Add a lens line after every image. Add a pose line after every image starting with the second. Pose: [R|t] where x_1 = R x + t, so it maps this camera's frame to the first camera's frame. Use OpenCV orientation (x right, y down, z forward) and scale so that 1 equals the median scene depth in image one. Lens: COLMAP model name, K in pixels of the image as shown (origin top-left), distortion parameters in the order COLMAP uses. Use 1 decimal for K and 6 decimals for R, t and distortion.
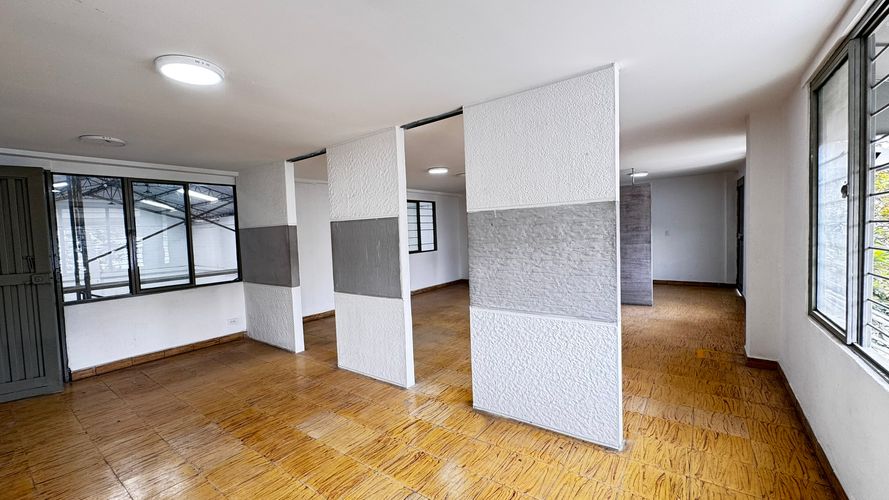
lens RADIAL K [[355.6, 0, 445.4], [0, 355.6, 251.1], [0, 0, 1]] dist [-0.004426, 0.000768]
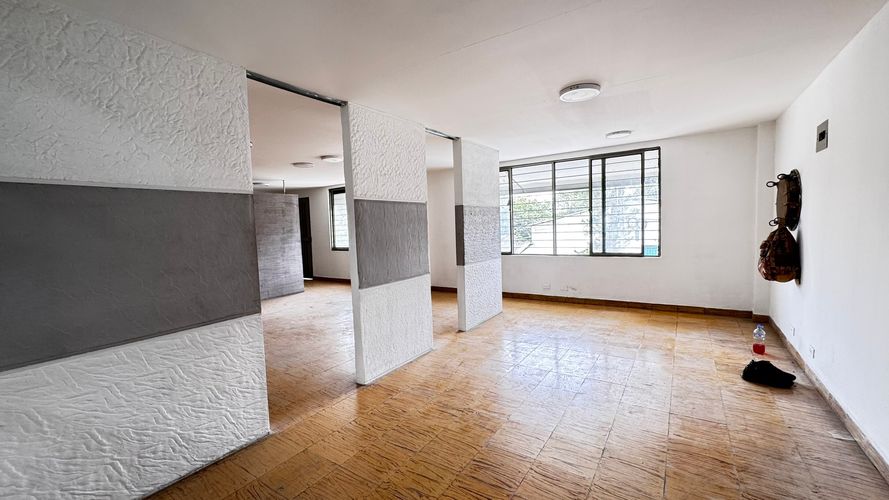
lens RADIAL K [[355.6, 0, 443.1], [0, 355.6, 250.9], [0, 0, 1]] dist [-0.004426, 0.000768]
pose [[-0.031896, -0.030930, 0.999012, -0.693999], [0.094382, 0.994961, 0.033818, 0.013369], [-0.995025, 0.095368, -0.028816, 0.526926]]
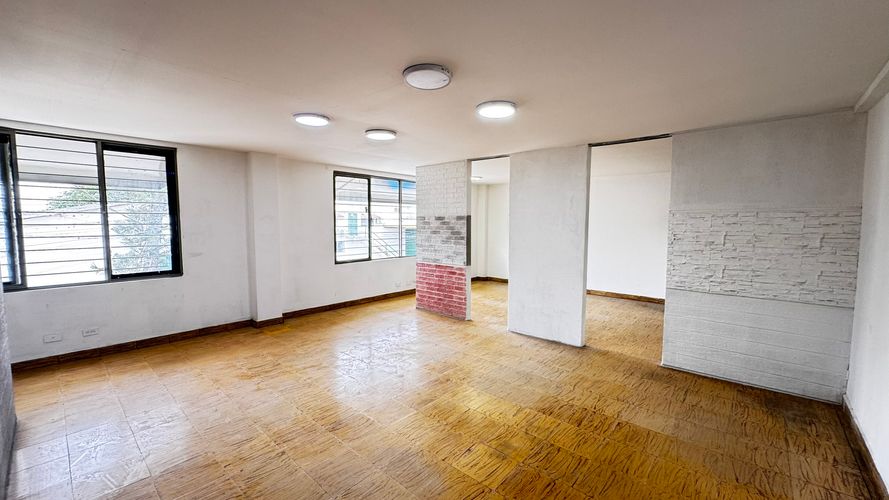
lens RADIAL K [[355.6, 0, 444.1], [0, 355.6, 250.6], [0, 0, 1]] dist [-0.004426, 0.000768]
pose [[-0.994547, 0.029075, 0.100153, 0.008397], [0.042270, 0.990314, 0.132253, -0.084181], [-0.095338, 0.135765, -0.986143, 1.344382]]
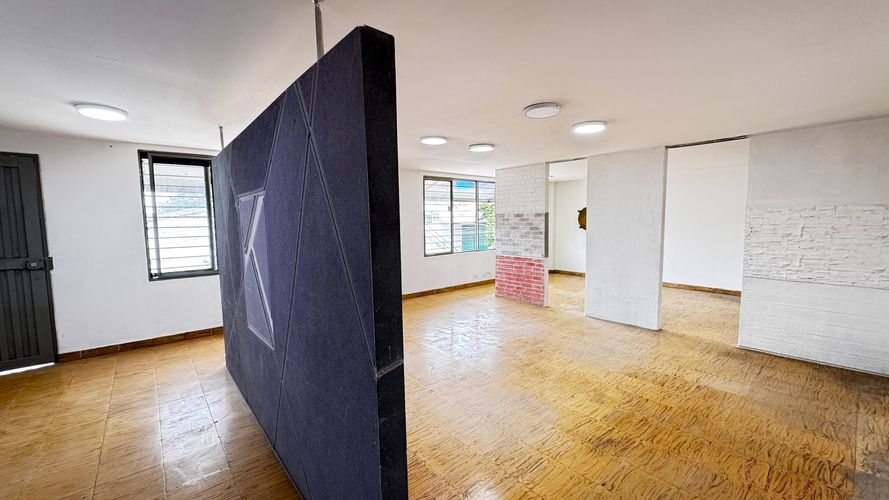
lens RADIAL K [[355.6, 0, 444.7], [0, 355.6, 250.5], [0, 0, 1]] dist [-0.004426, 0.000768]
pose [[-0.970120, 0.031065, 0.240629, 0.073116], [0.065326, 0.988588, 0.135744, -0.098711], [-0.233667, 0.147407, -0.961078, 1.478747]]
